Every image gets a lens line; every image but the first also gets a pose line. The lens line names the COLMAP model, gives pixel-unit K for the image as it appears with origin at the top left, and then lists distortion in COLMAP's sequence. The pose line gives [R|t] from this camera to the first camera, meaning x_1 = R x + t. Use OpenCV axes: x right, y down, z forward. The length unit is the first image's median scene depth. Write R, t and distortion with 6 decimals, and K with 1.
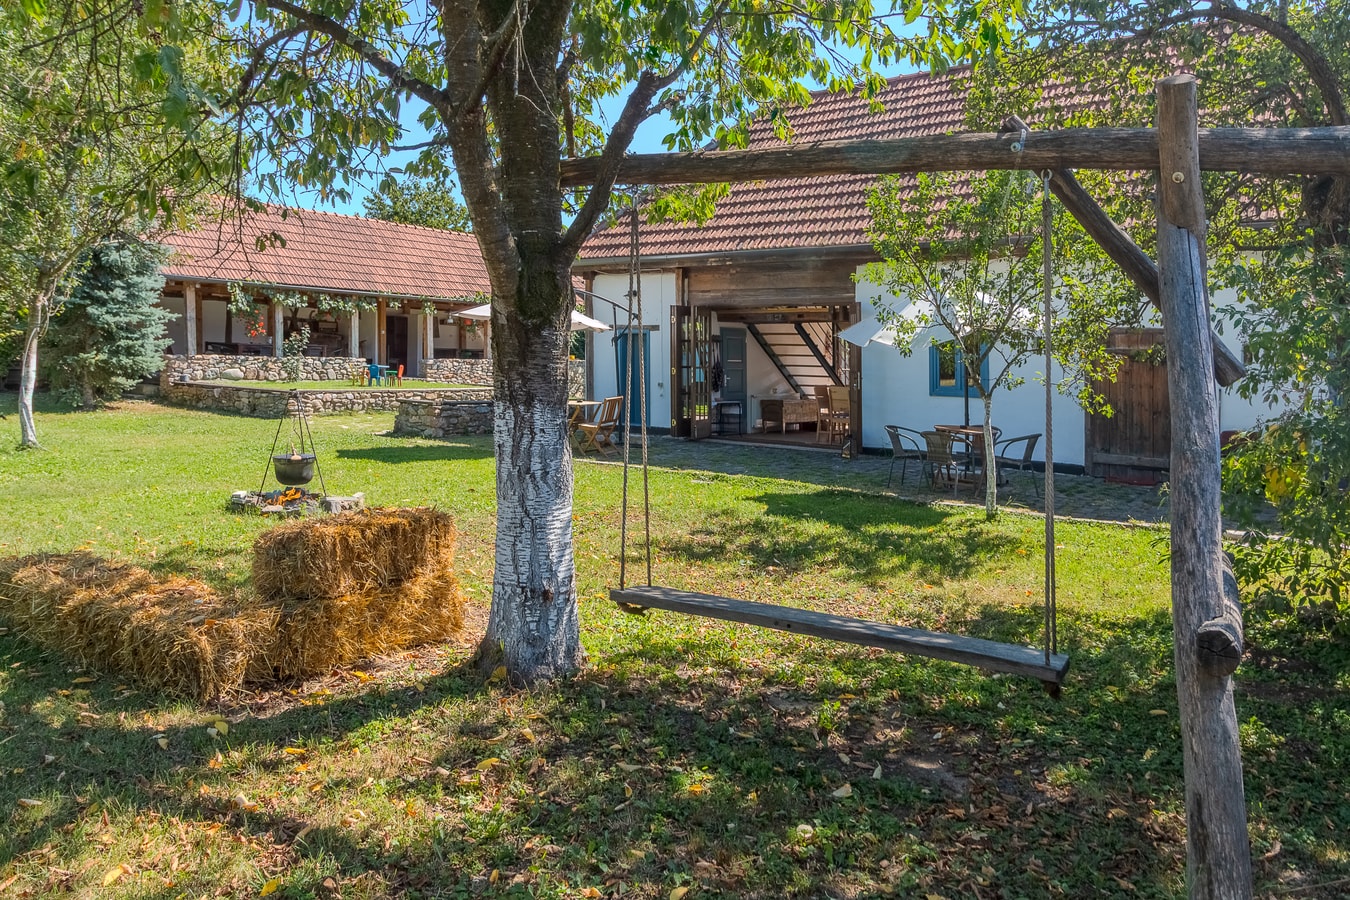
lens RADIAL K [[984.8, 0, 662.6], [0, 984.8, 437.5], [0, 0, 1]] dist [-0.004339, 0.002575]
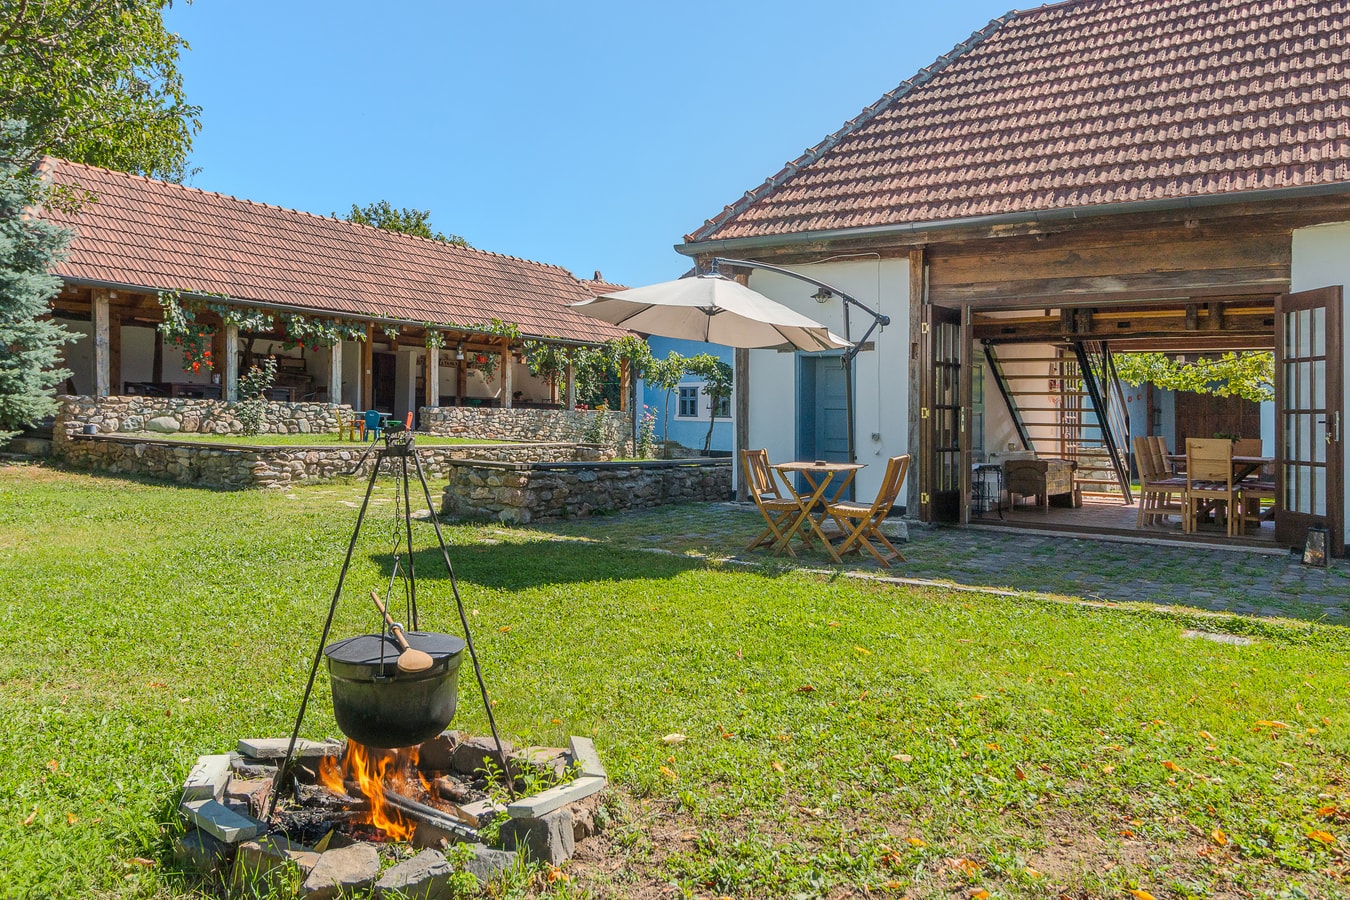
lens RADIAL K [[984.8, 0, 688.2], [0, 984.8, 462.6], [0, 0, 1]] dist [-0.004339, 0.002575]
pose [[0.996607, -0.000848, 0.082305, -0.128511], [0.003845, 0.999335, -0.036262, -0.010837], [-0.082219, 0.036456, 0.995947, 0.286587]]
